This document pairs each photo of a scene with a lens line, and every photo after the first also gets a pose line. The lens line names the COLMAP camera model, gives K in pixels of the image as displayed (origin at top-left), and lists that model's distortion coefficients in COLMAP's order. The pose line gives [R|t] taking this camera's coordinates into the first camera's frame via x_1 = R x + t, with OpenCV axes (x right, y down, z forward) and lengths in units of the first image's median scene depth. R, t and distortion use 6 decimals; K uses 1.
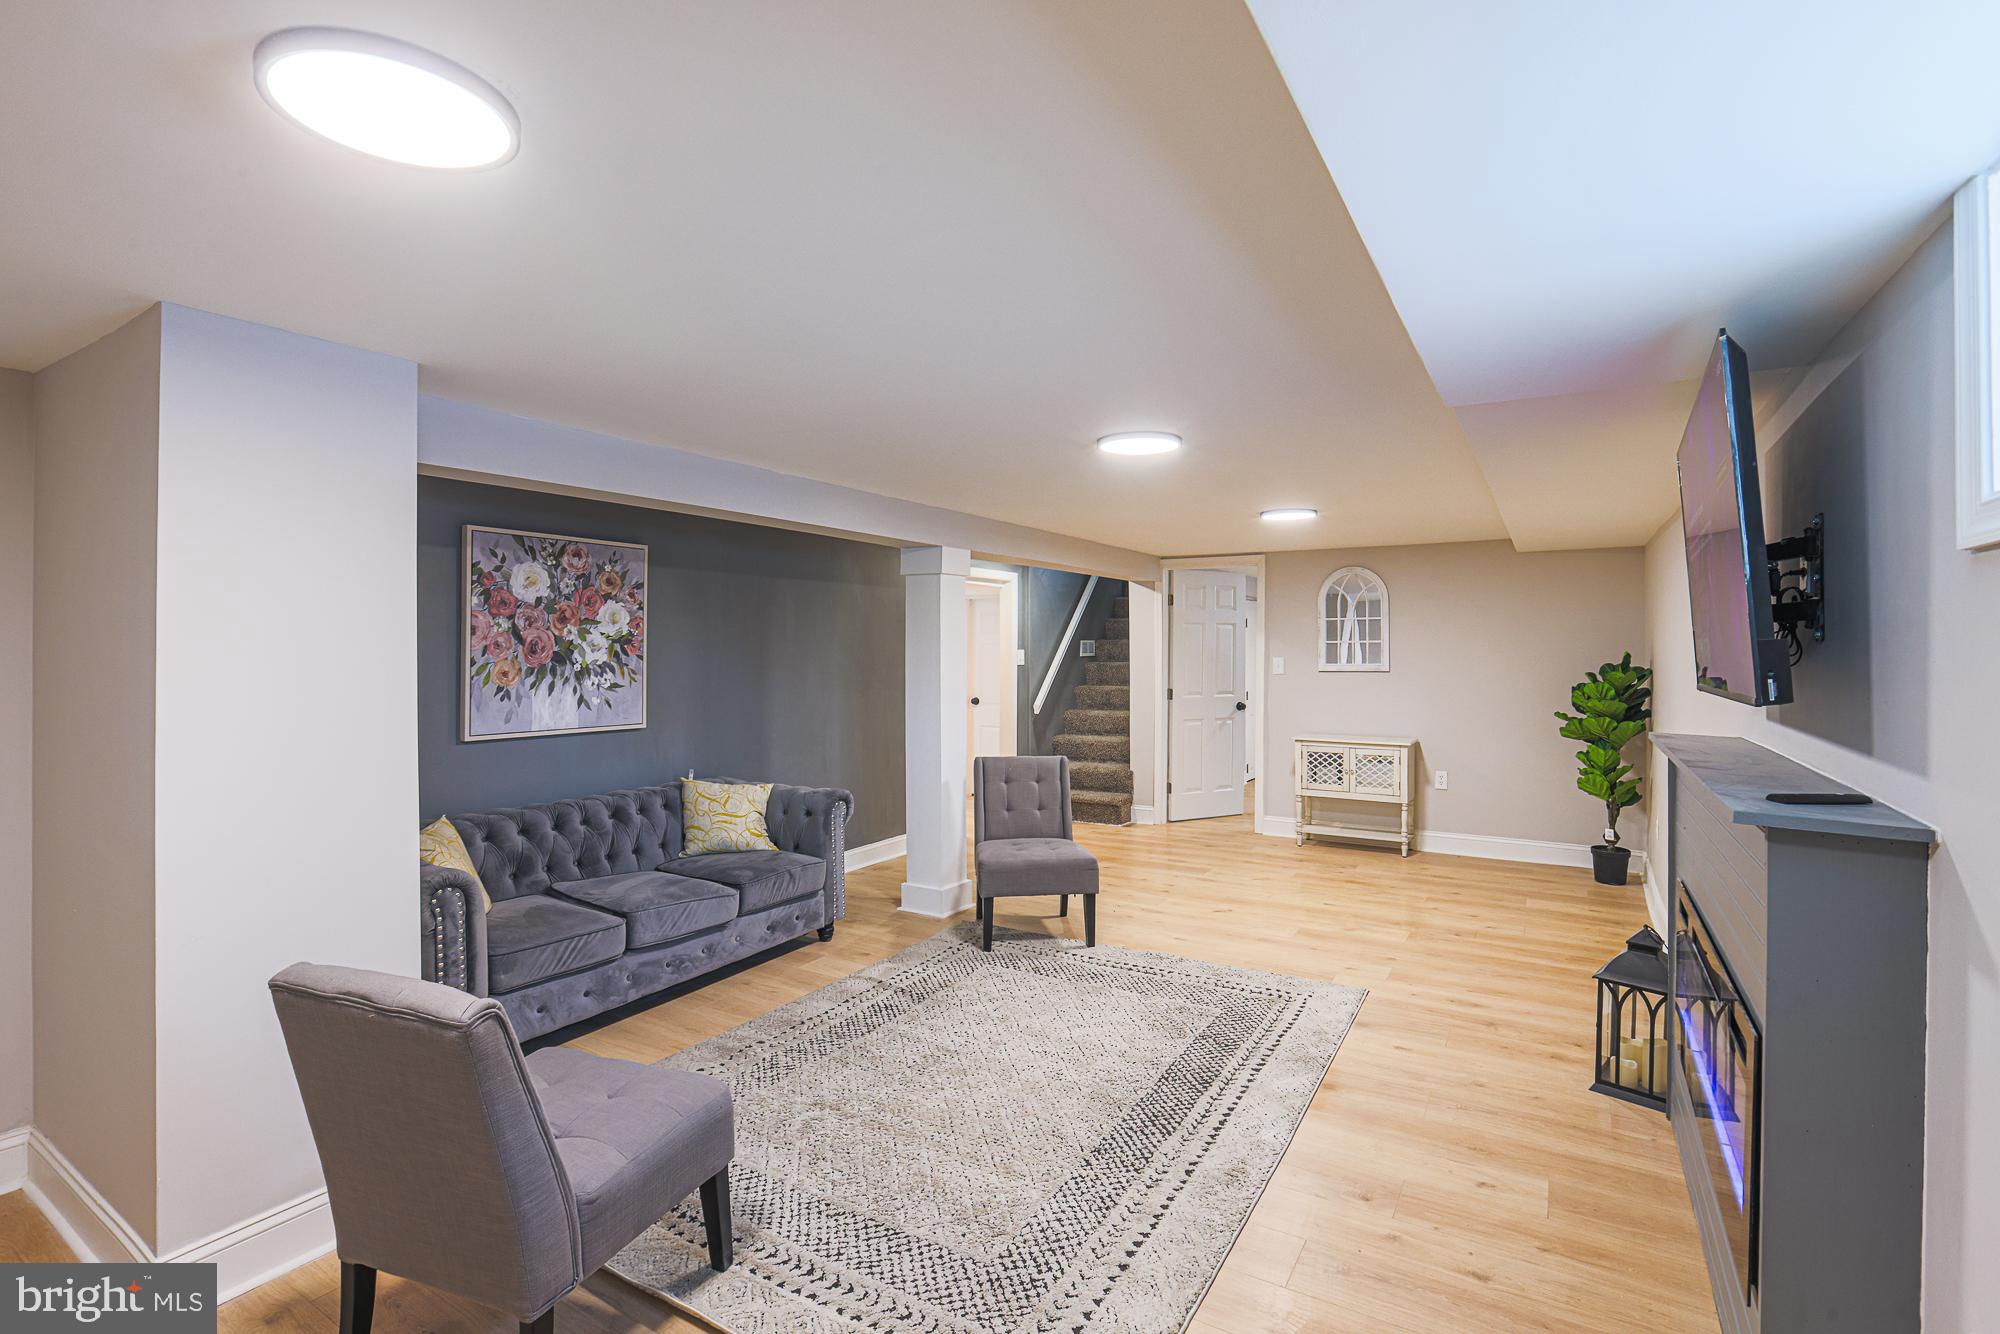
lens RADIAL K [[928.5, 0, 990.7], [0, 928.5, 659.2], [0, 0, 1]] dist [-0.058945, 0.022033]
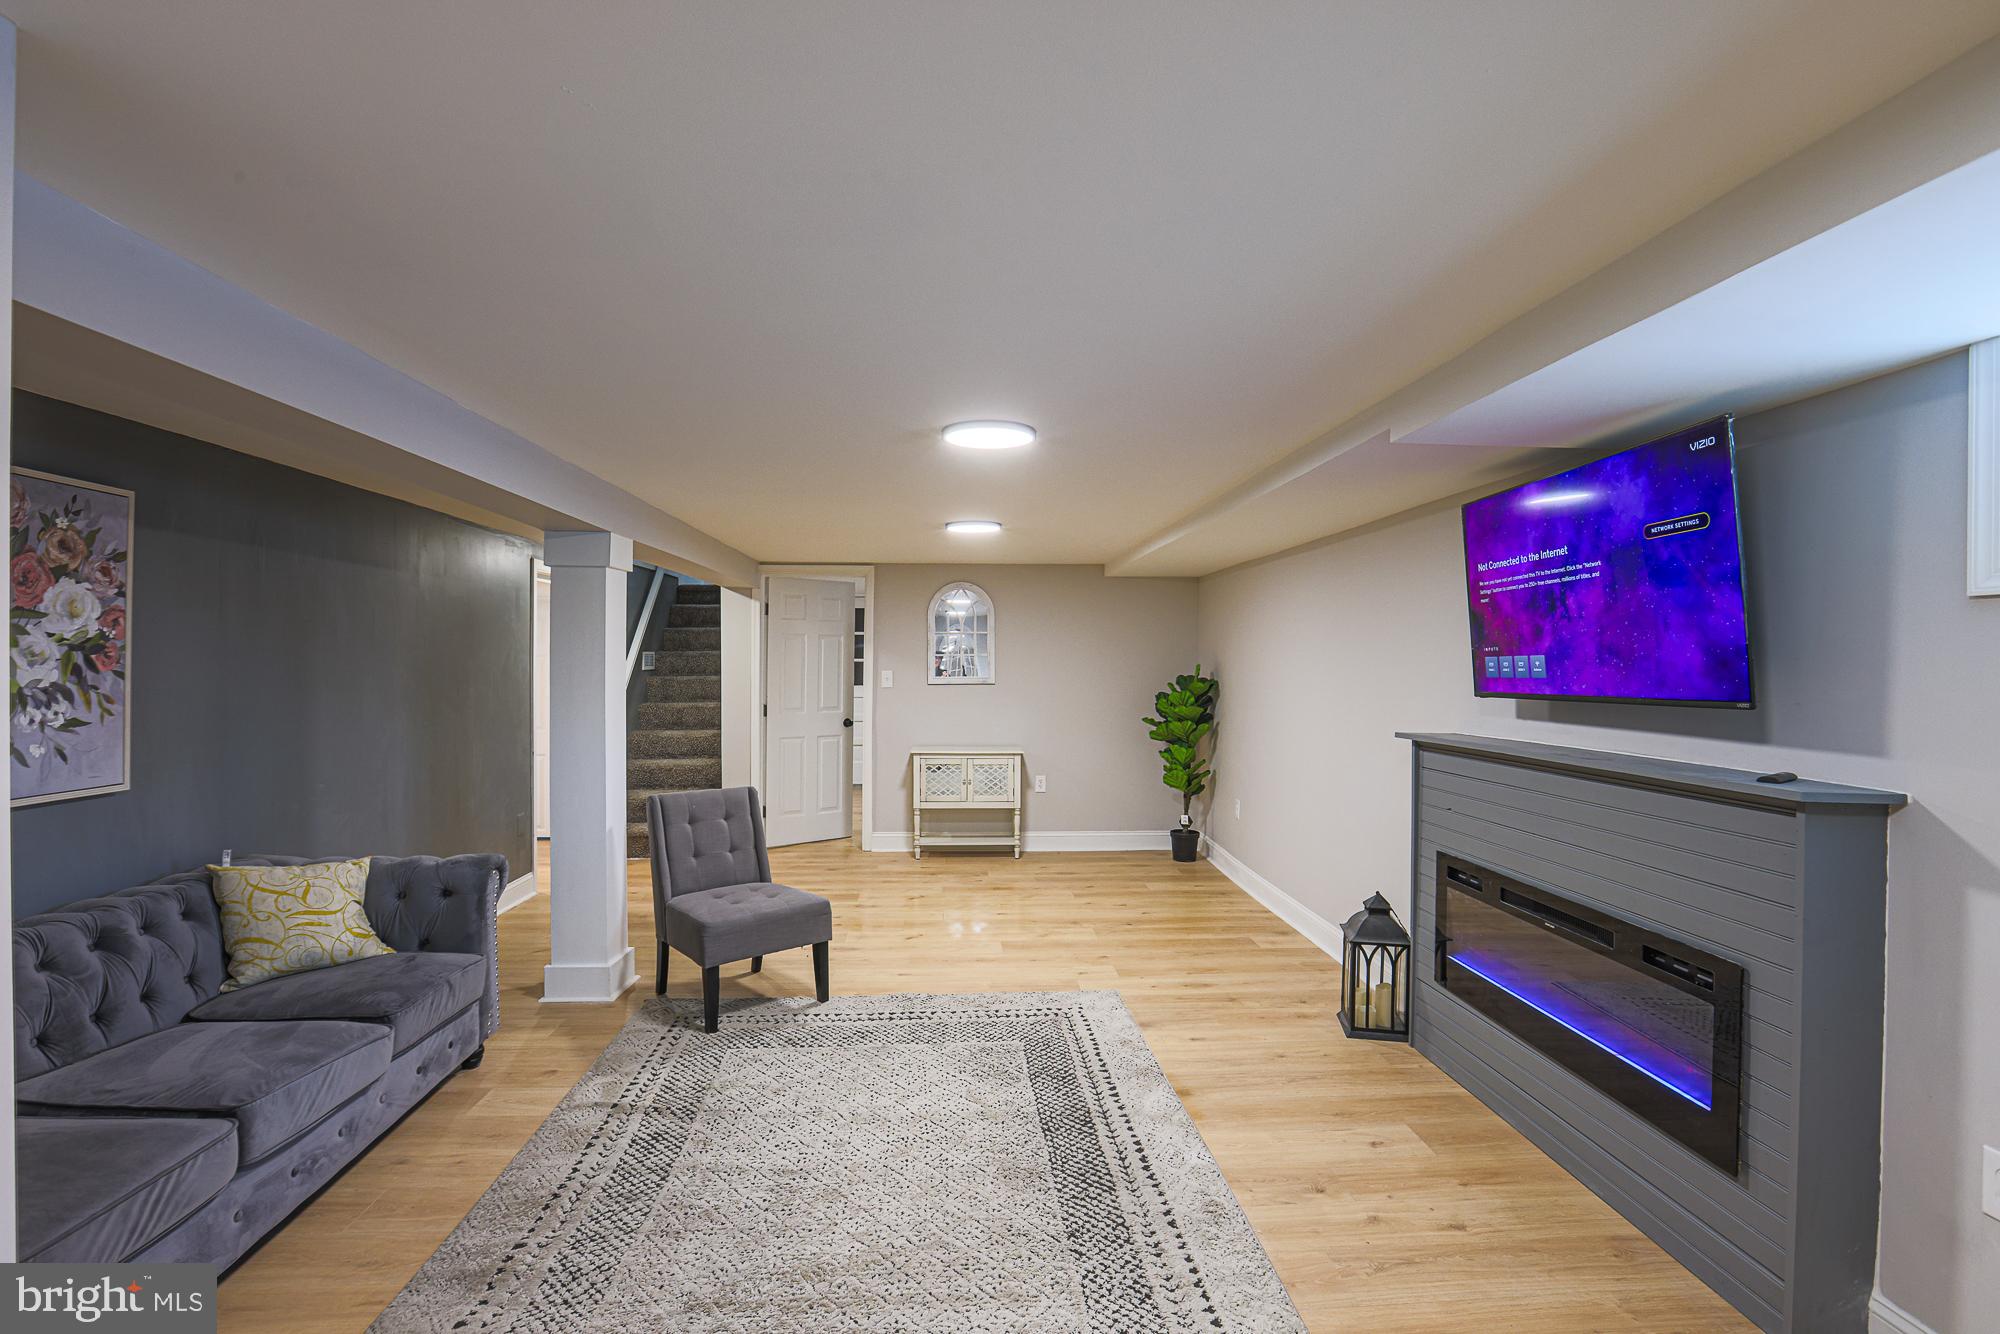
lens RADIAL K [[925.0, 0, 989.8], [0, 925.0, 670.1], [0, 0, 1]] dist [-0.057924, 0.023174]
pose [[0.815001, -0.002534, 0.579454, -0.274501], [0.003514, 0.999994, -0.000570, -0.002902], [-0.579449, 0.002501, 0.815005, 0.203218]]
